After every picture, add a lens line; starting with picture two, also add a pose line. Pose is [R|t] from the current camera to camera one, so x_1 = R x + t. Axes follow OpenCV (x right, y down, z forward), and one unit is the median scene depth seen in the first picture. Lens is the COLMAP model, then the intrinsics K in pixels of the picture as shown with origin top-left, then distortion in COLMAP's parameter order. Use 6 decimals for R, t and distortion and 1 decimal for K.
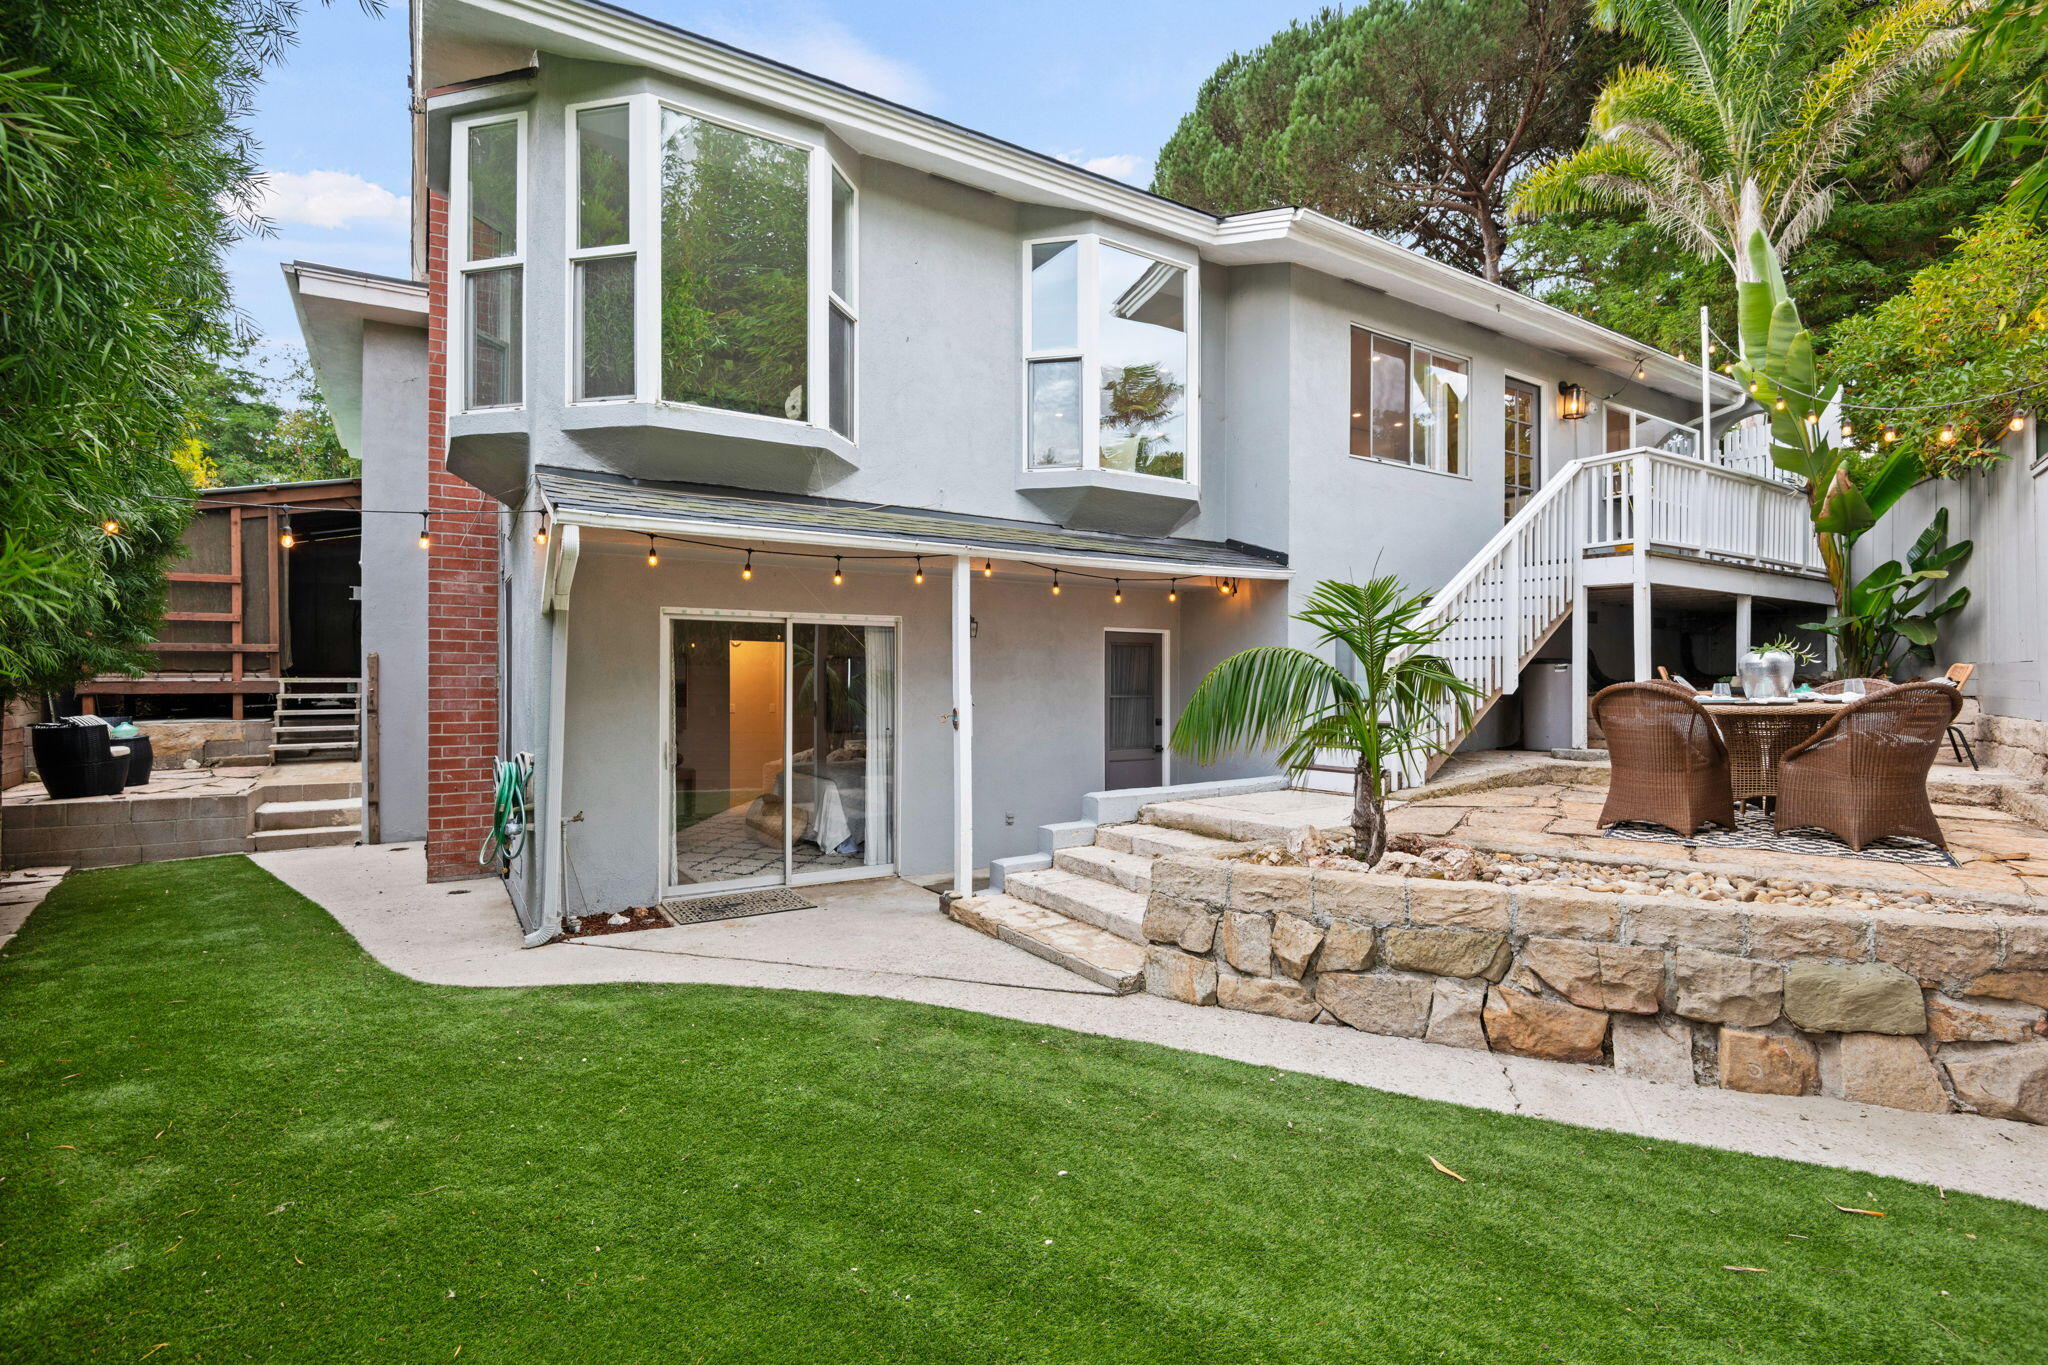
lens RADIAL K [[959.1, 0, 1017.9], [0, 959.1, 682.1], [0, 0, 1]] dist [0.001053, -0.001178]
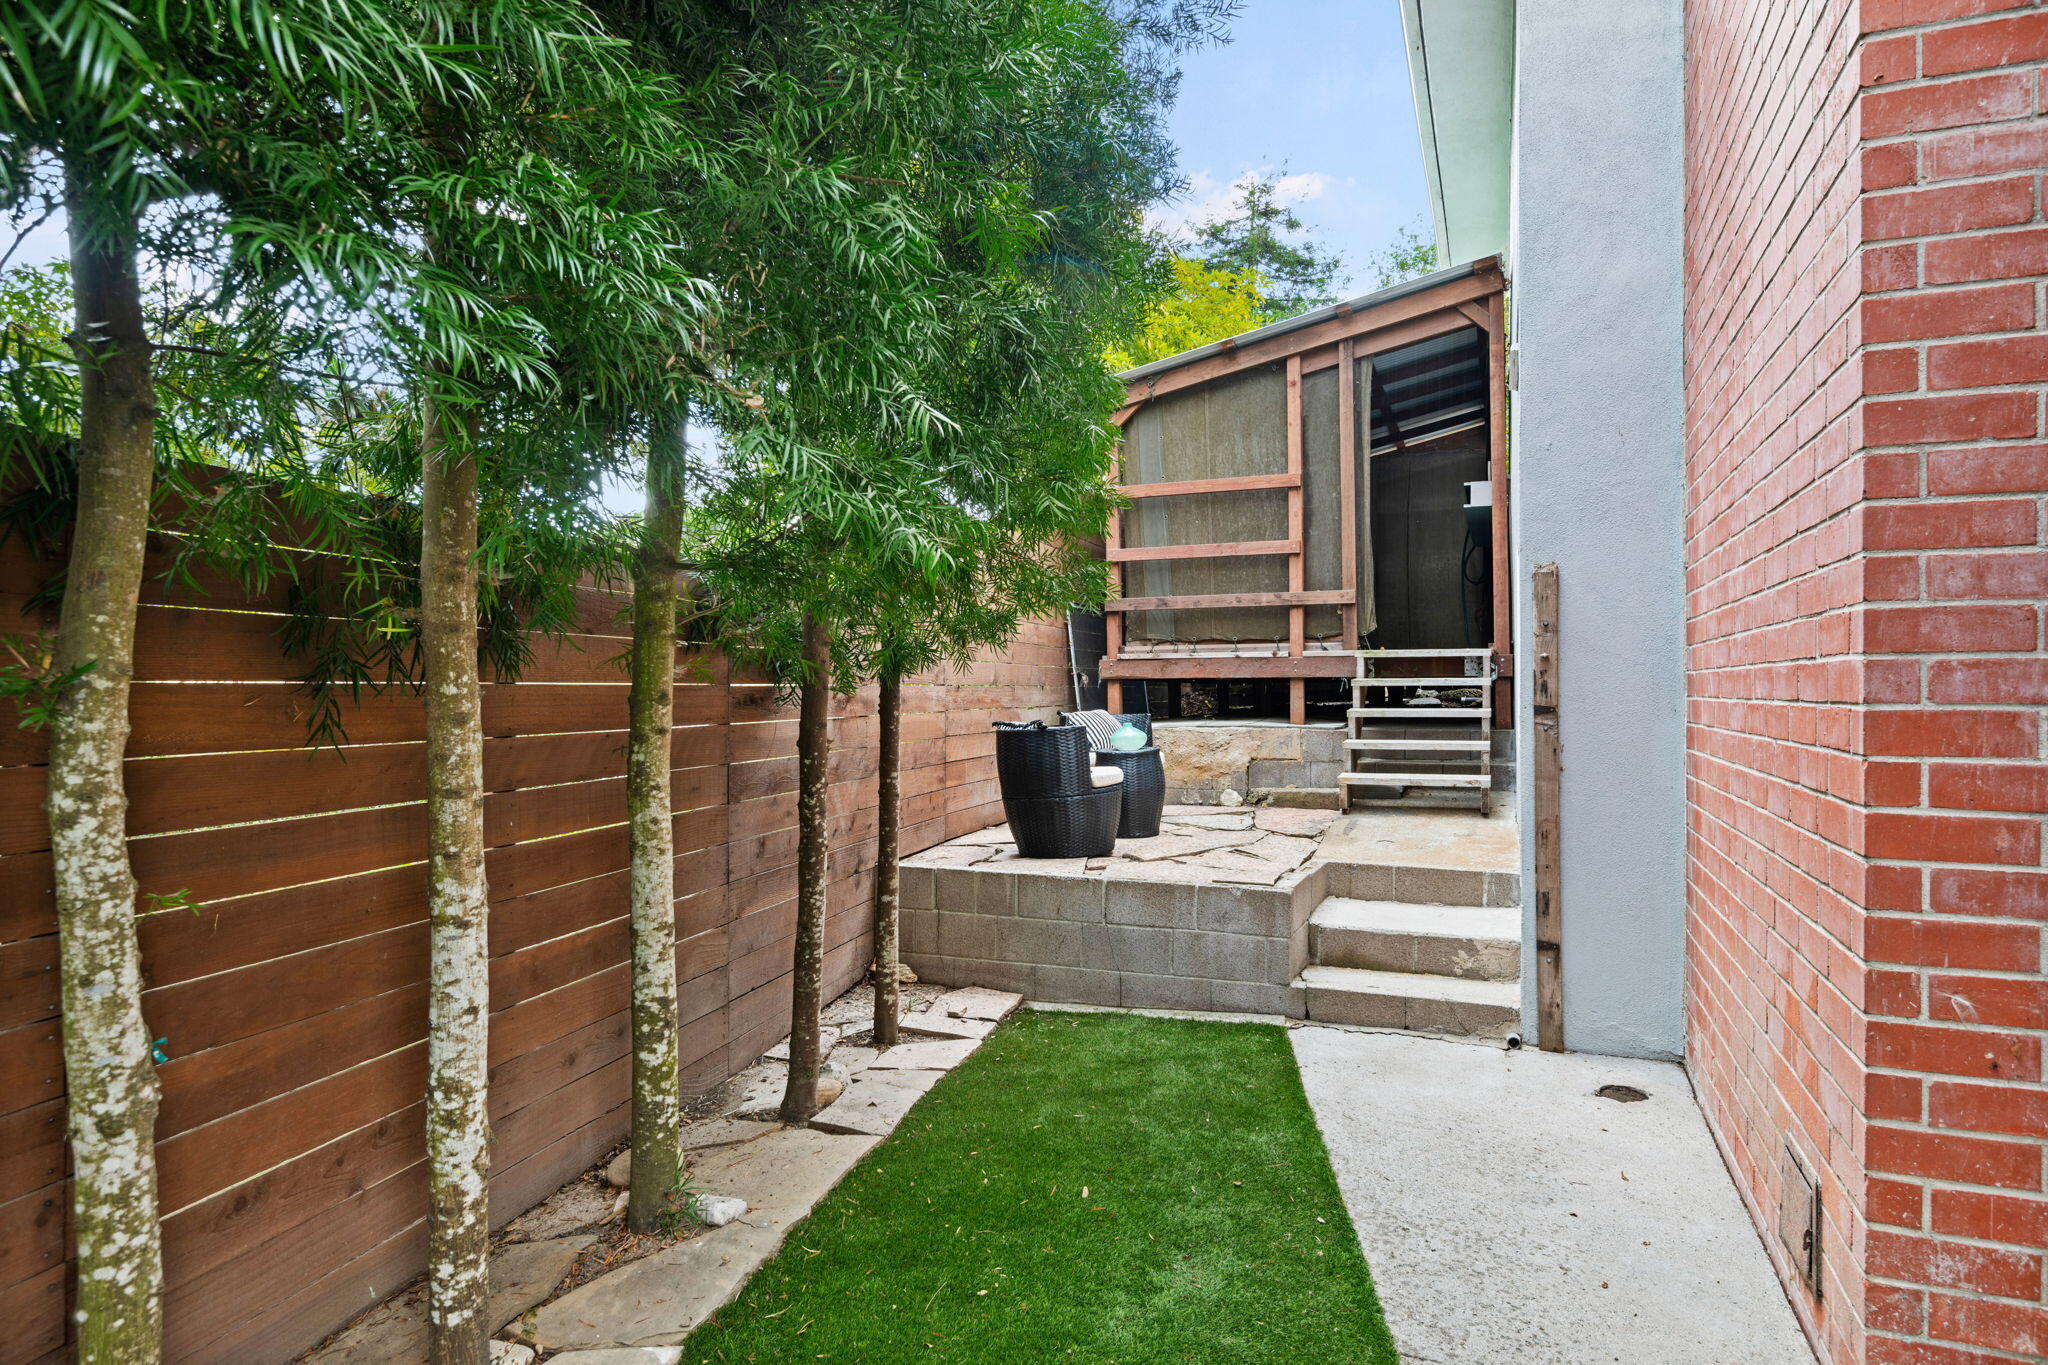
lens RADIAL K [[1162.5, 0, 1021.3], [0, 1162.5, 683.9], [0, 0, 1]] dist [-0.002322, -0.000085]
pose [[0.585748, -0.002891, -0.810488, -0.366878], [0.000815, 0.999995, -0.002978, 0.018435], [0.810493, 0.001084, 0.585748, 0.486529]]
